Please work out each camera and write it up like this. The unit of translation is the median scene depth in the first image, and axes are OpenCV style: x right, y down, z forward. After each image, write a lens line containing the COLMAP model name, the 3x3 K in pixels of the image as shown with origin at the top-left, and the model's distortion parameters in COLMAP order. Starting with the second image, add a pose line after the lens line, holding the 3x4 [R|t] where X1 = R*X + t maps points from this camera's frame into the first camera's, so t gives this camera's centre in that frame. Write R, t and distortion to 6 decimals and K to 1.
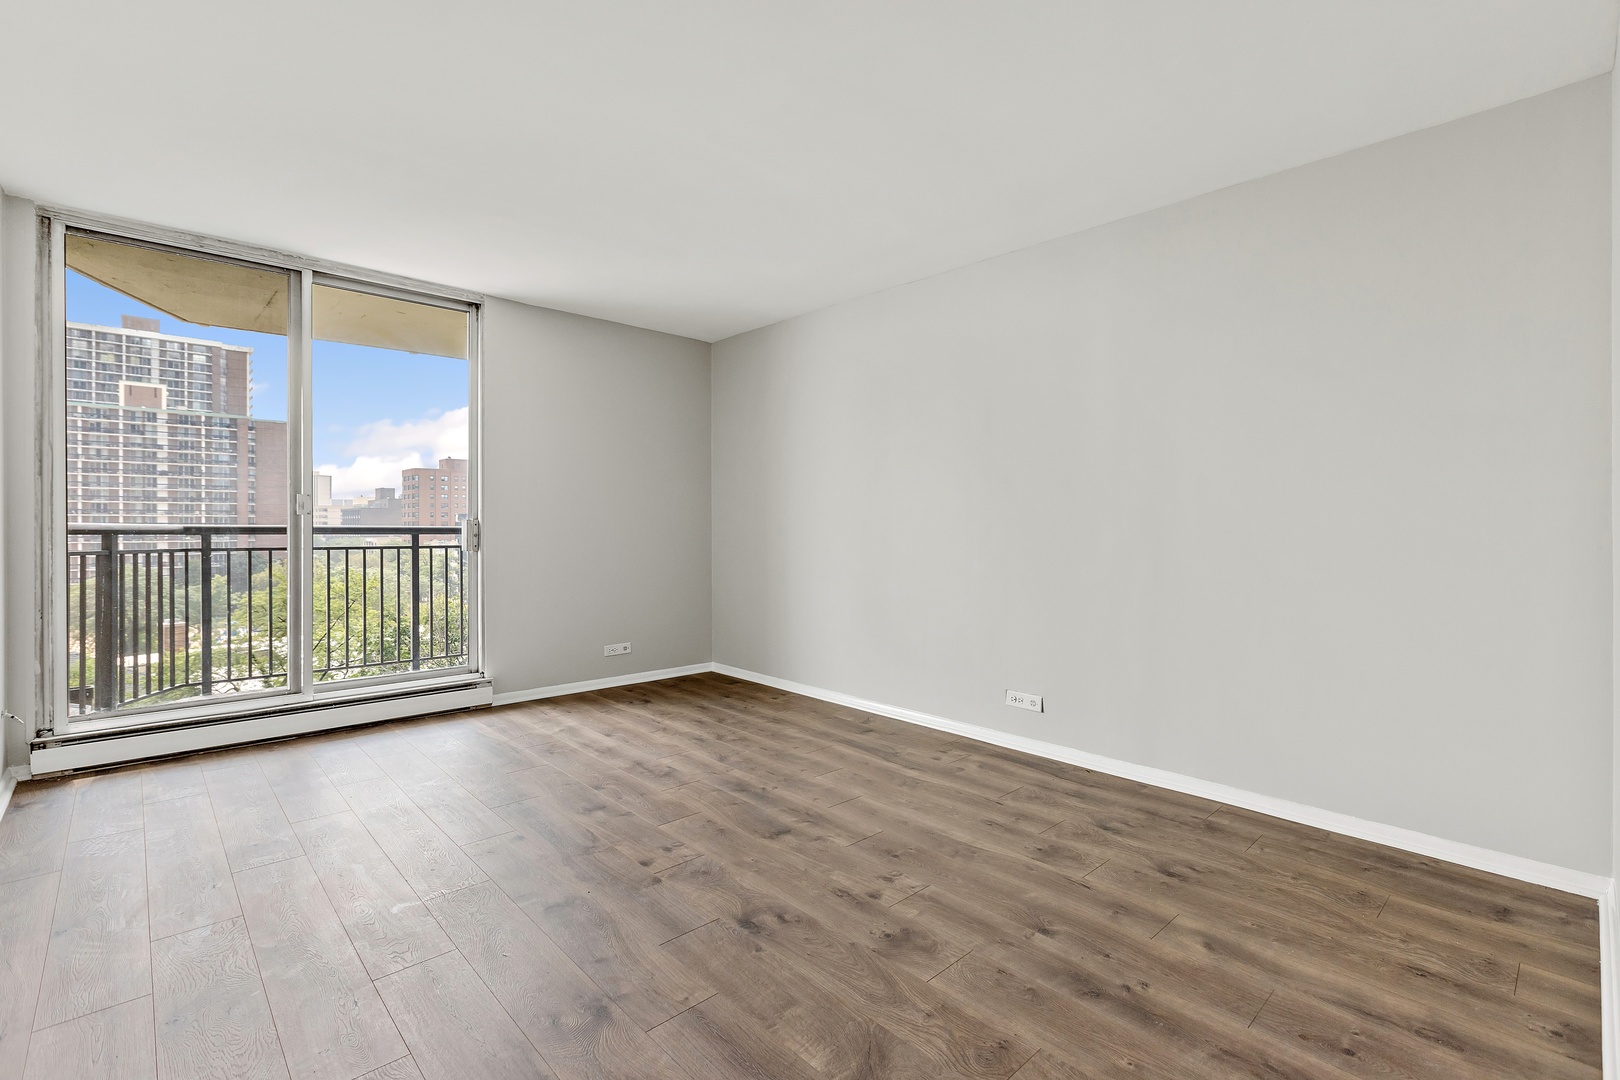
lens RADIAL K [[741.6, 0, 803.1], [0, 741.6, 531.8], [0, 0, 1]] dist [0.008449, -0.000300]
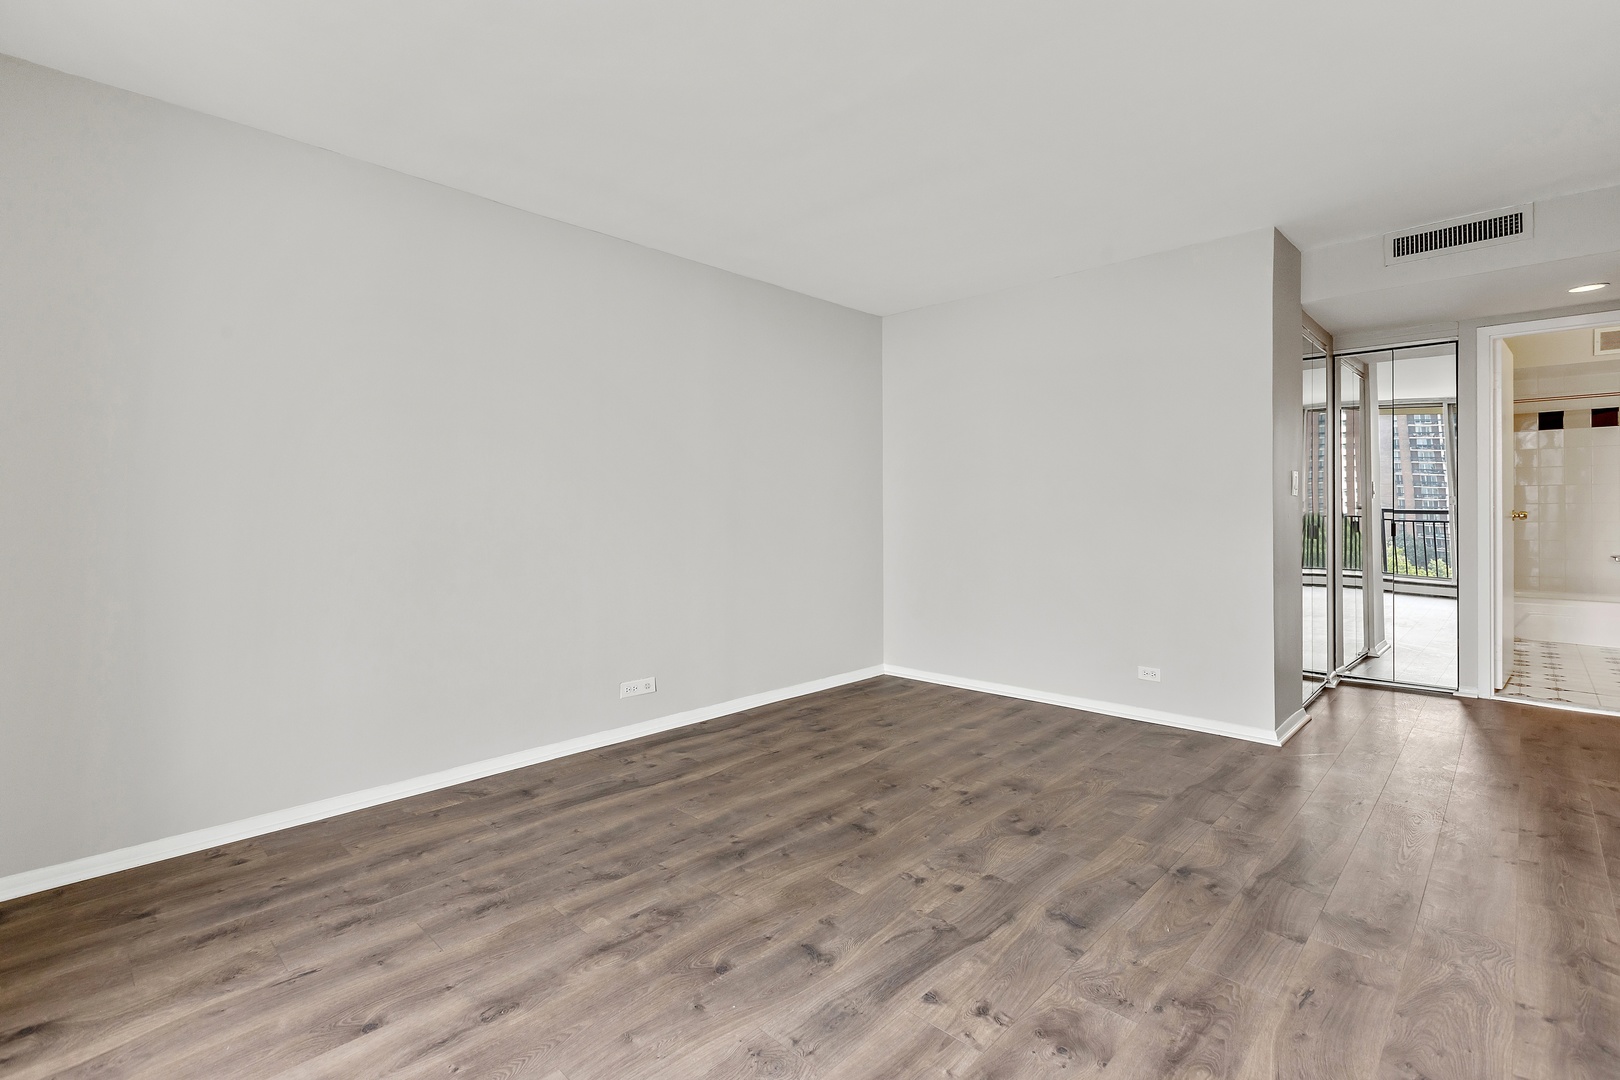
lens RADIAL K [[741.6, 0, 836.2], [0, 741.6, 518.8], [0, 0, 1]] dist [0.008449, -0.000300]
pose [[-0.089815, -0.007993, 0.995926, -0.866954], [0.012686, 0.999877, 0.009169, -0.008774], [-0.995878, 0.013458, -0.089702, 0.970336]]
